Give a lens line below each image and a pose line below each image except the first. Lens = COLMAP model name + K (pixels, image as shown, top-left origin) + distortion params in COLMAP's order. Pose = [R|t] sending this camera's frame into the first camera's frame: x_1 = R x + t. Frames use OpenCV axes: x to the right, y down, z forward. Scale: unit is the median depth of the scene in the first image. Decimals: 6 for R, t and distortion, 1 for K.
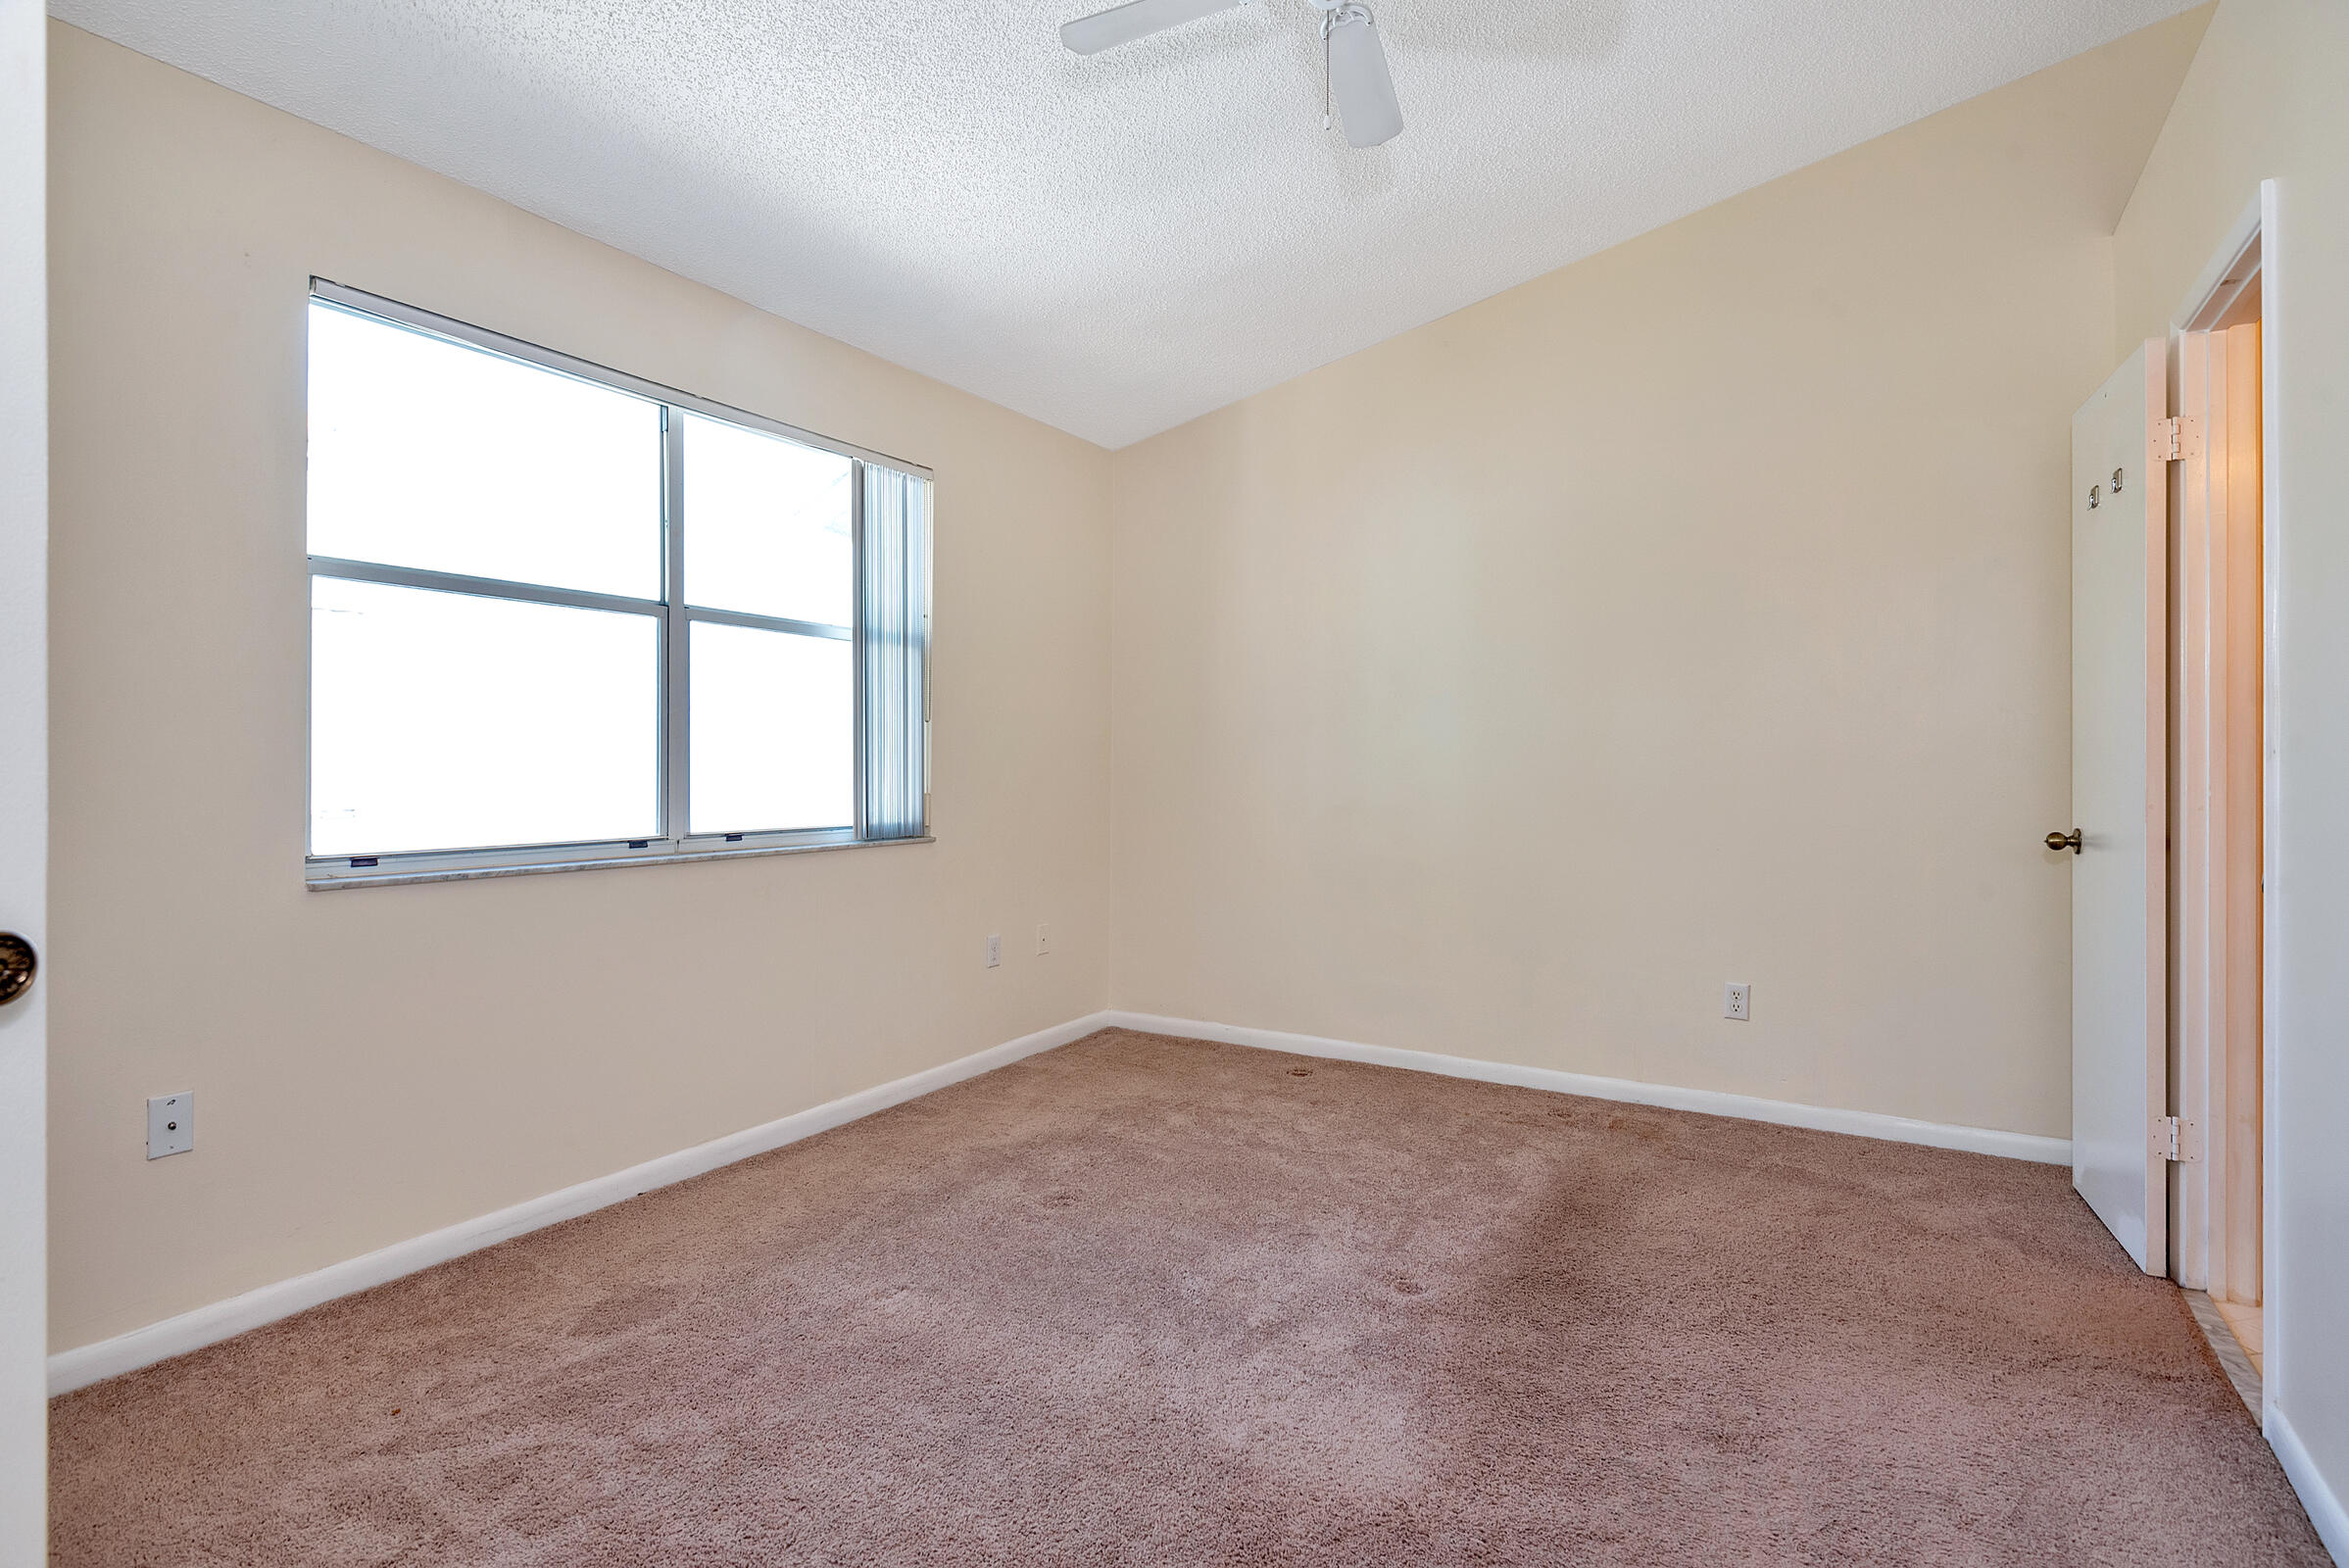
lens RADIAL K [[1177.9, 0, 1174.5], [0, 1177.9, 784.0], [0, 0, 1]] dist [0.037404, -0.027714]
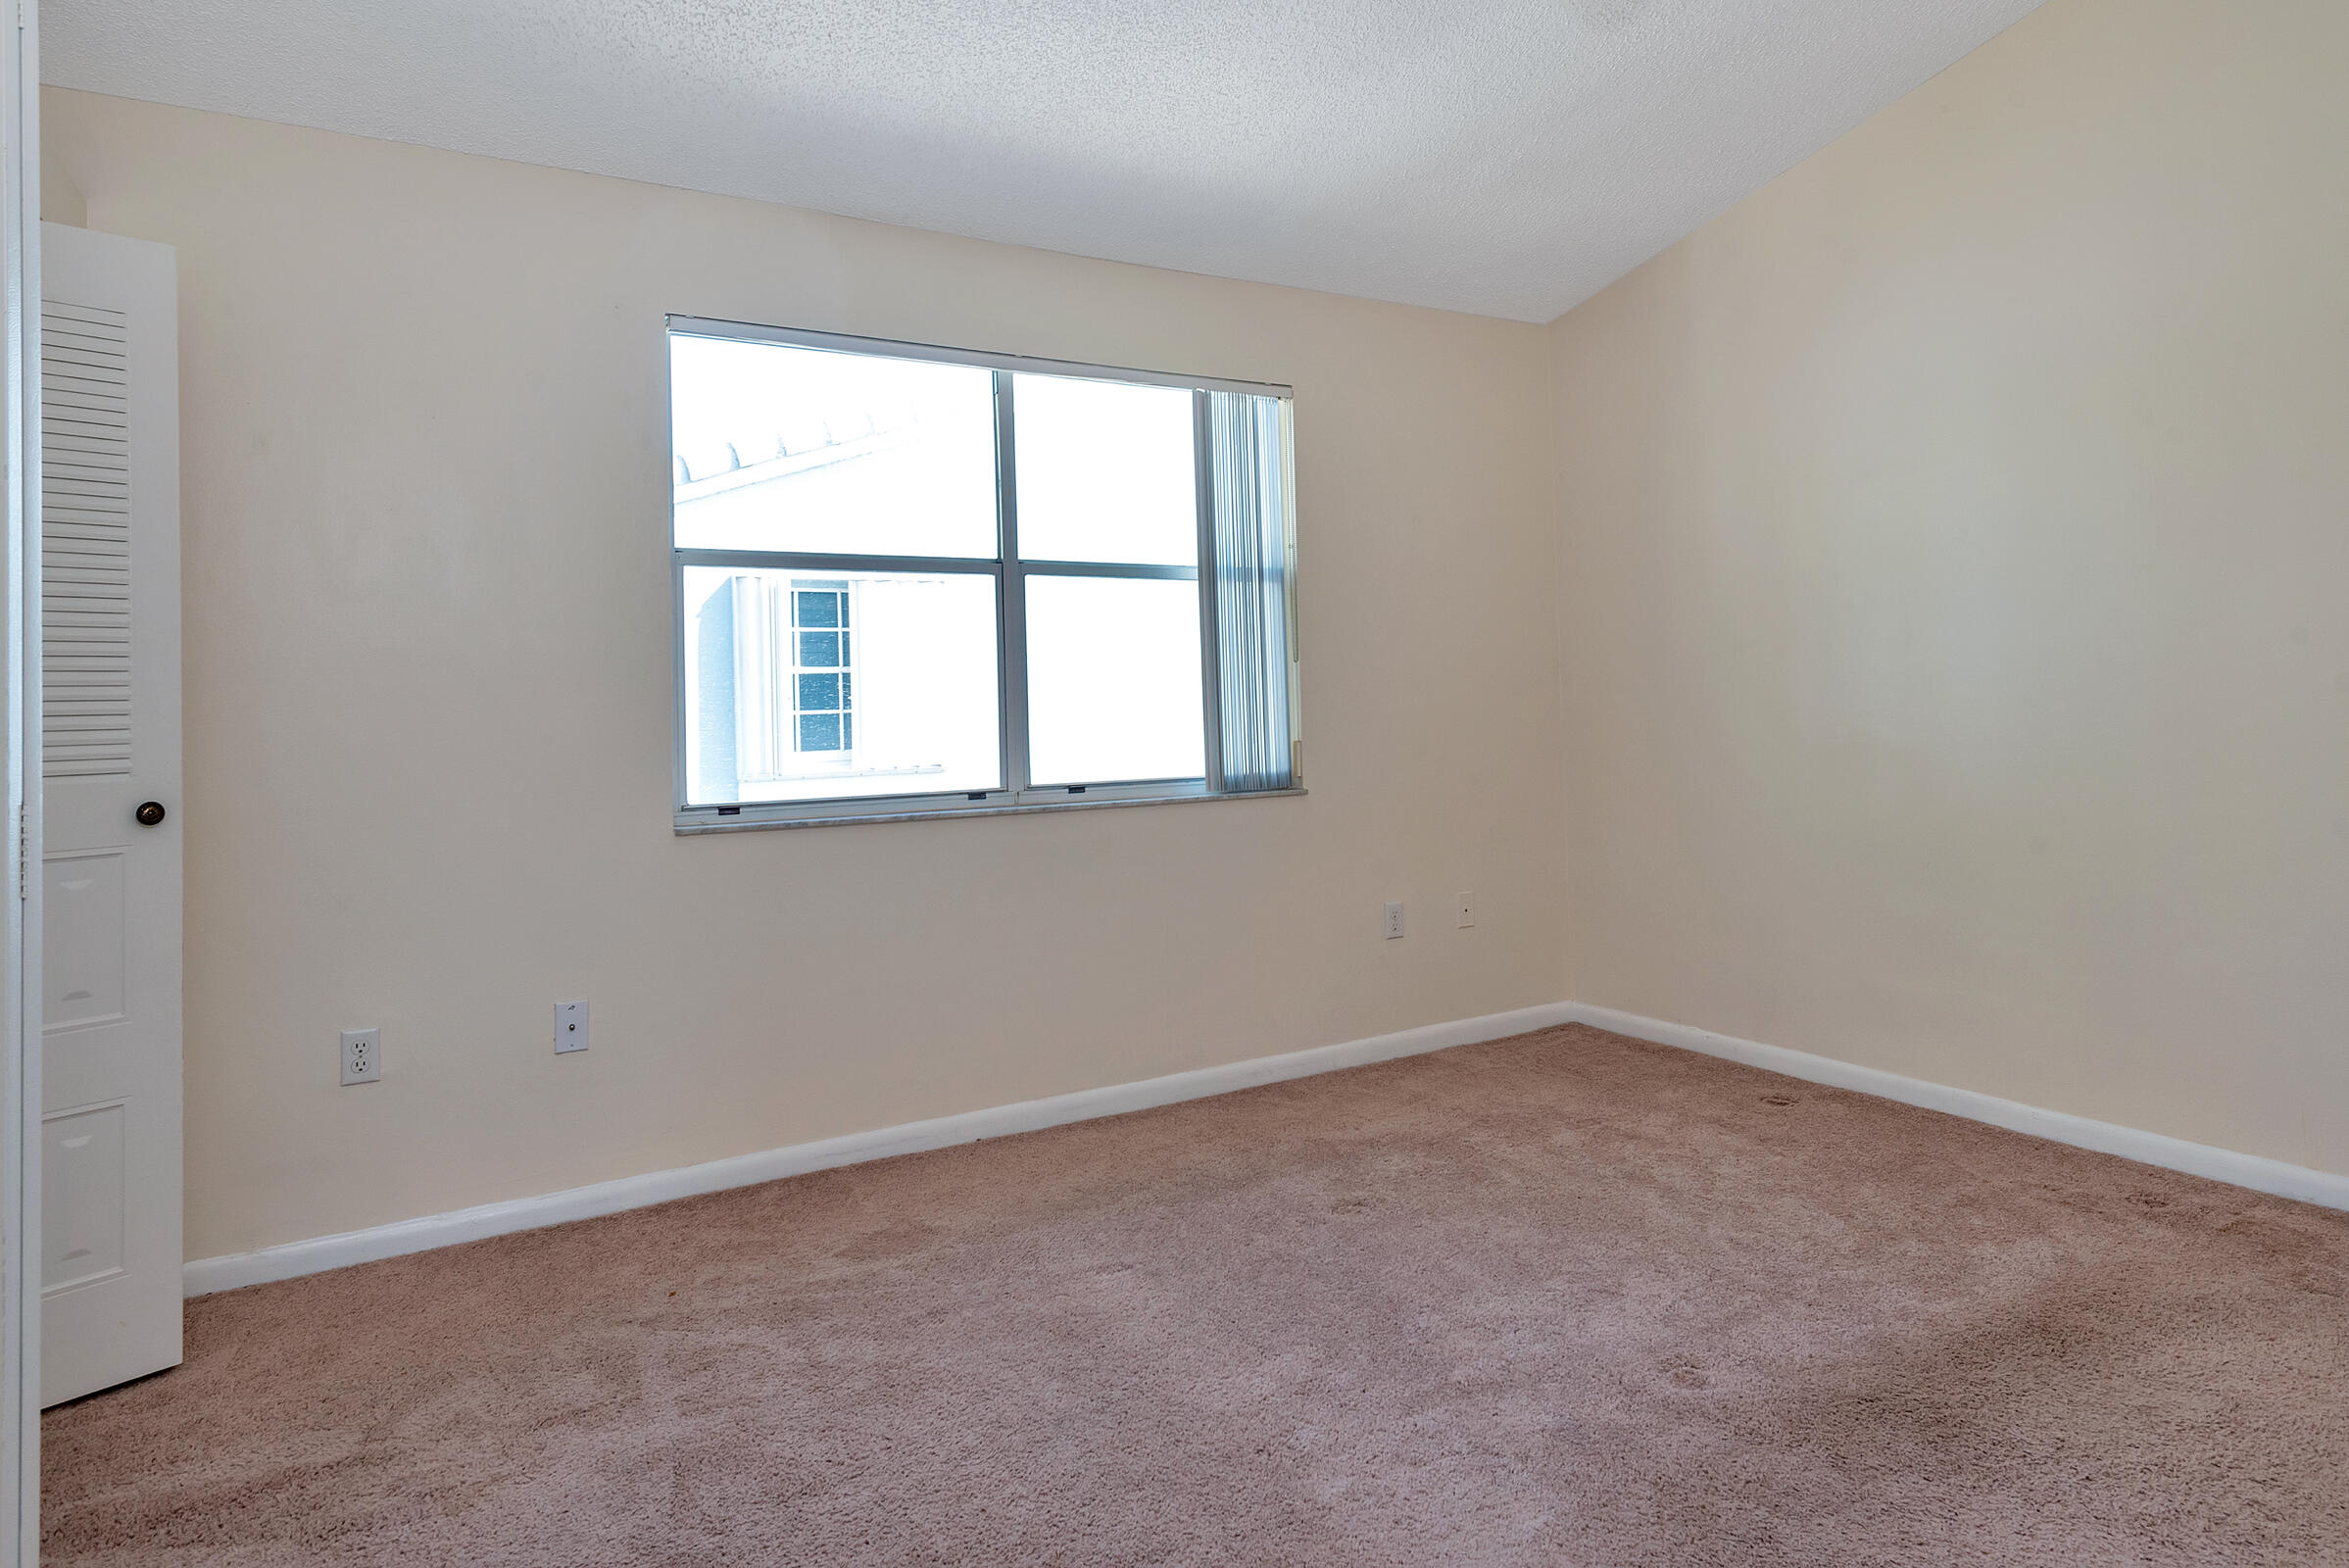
lens RADIAL K [[1377.0, 0, 1172.5], [0, 1377.0, 686.3], [0, 0, 1]] dist [0.052507, -0.028287]
pose [[0.874617, -0.038349, -0.483295, 0.270985], [0.023180, 0.999034, -0.037325, 0.004299], [0.484260, 0.021442, 0.874662, 0.032039]]
